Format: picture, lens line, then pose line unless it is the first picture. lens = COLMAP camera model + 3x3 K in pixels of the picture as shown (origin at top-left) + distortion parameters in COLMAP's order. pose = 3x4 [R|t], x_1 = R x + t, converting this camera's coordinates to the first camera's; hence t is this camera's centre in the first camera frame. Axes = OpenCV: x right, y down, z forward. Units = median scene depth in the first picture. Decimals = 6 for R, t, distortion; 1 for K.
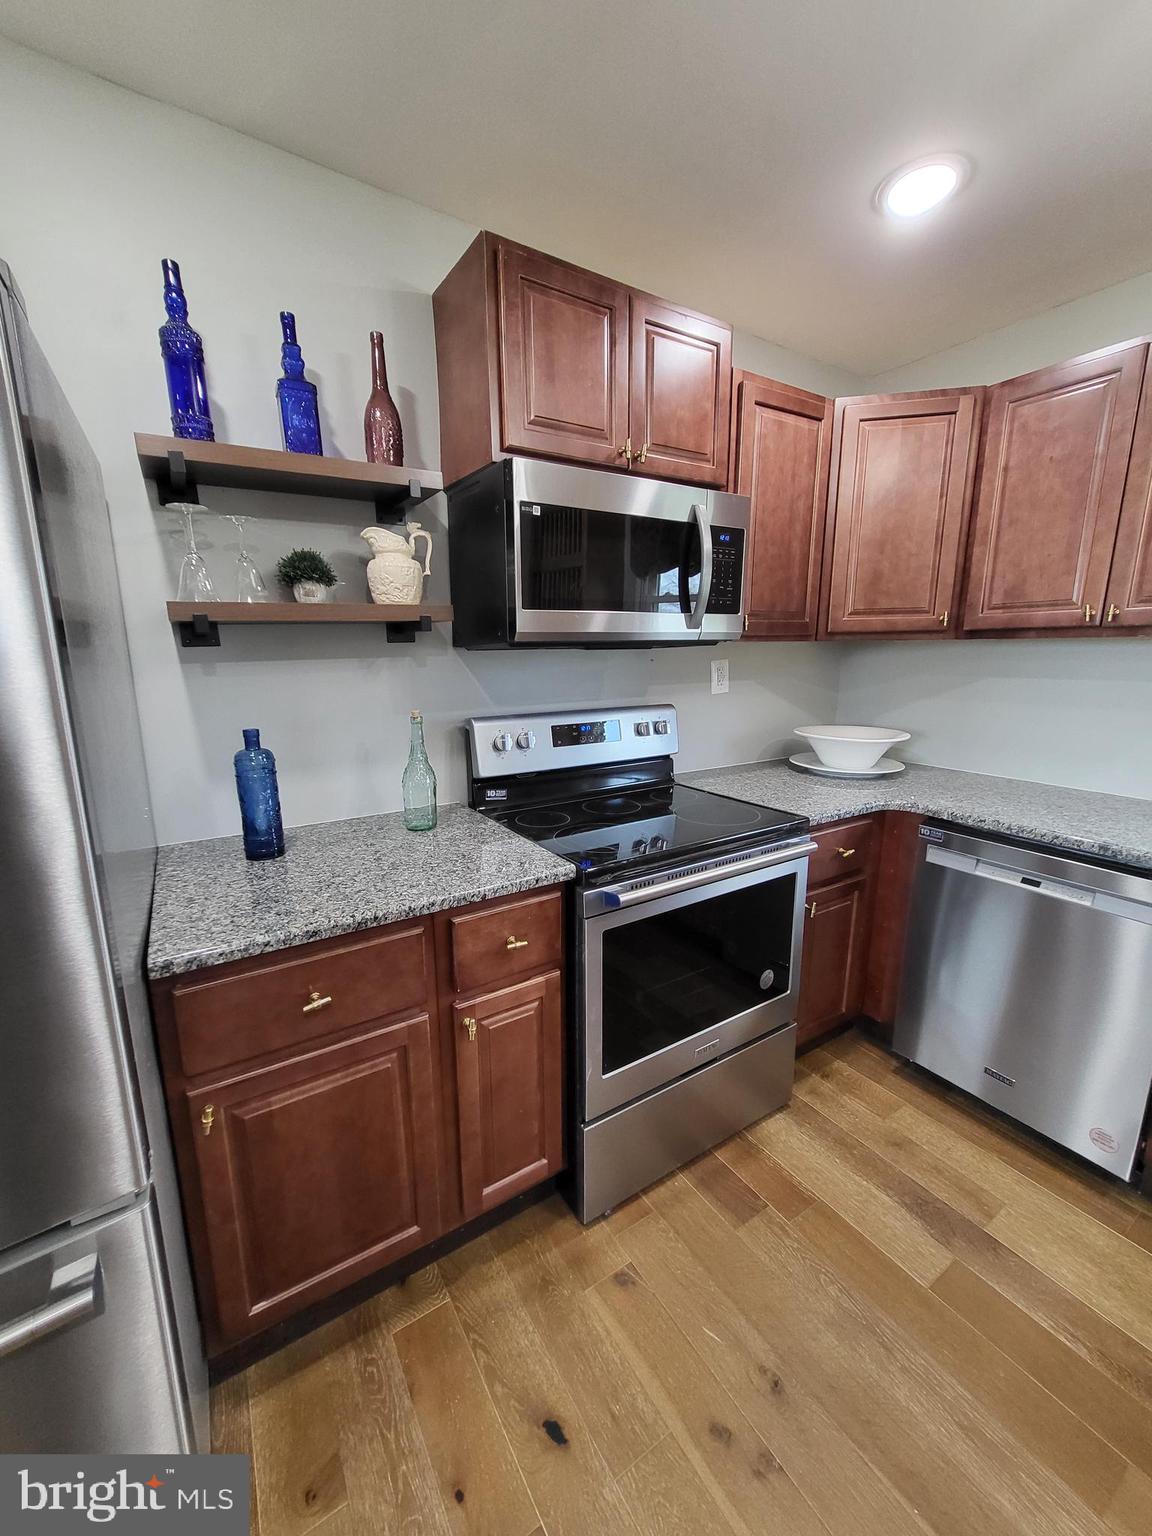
lens RADIAL K [[605.4, 0, 570.7], [0, 605.4, 775.8], [0, 0, 1]] dist [0.007416, -0.000137]
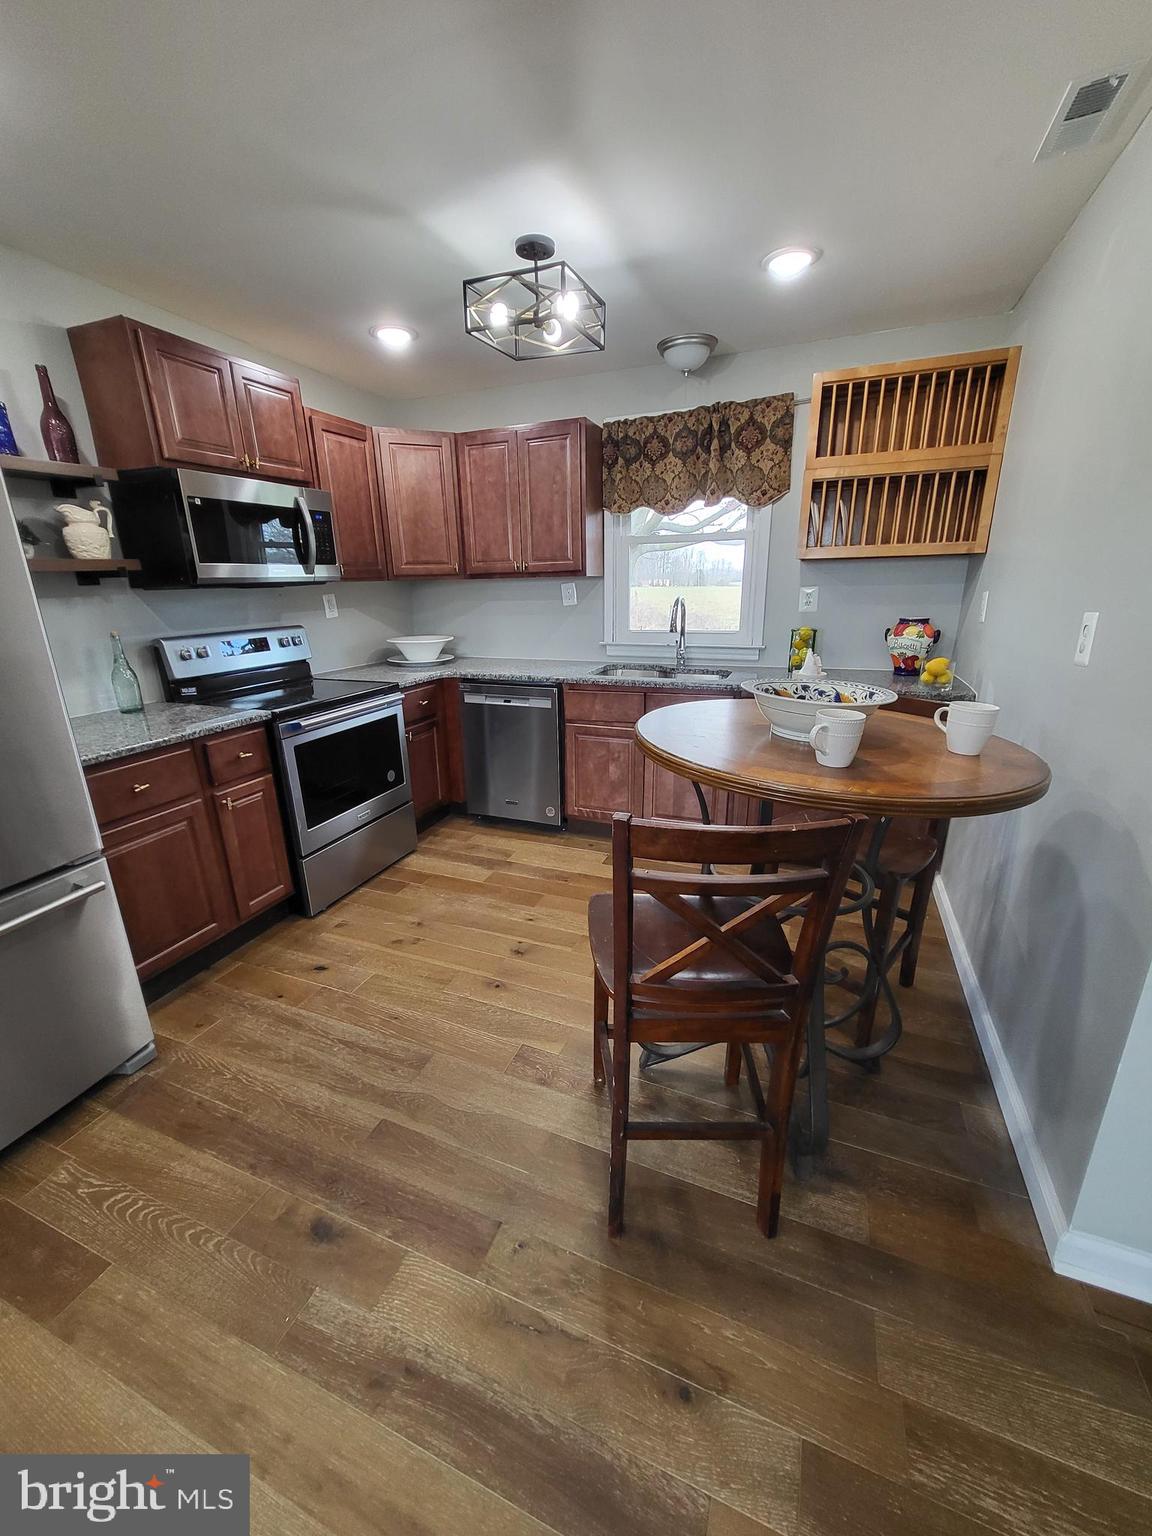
lens RADIAL K [[605.4, 0, 570.7], [0, 605.4, 775.8], [0, 0, 1]] dist [0.007416, -0.000137]
pose [[0.815035, -0.187416, 0.548263, -0.218243], [0.133365, 0.981516, 0.137259, 0.156890], [-0.563854, -0.038751, 0.824965, -0.752590]]
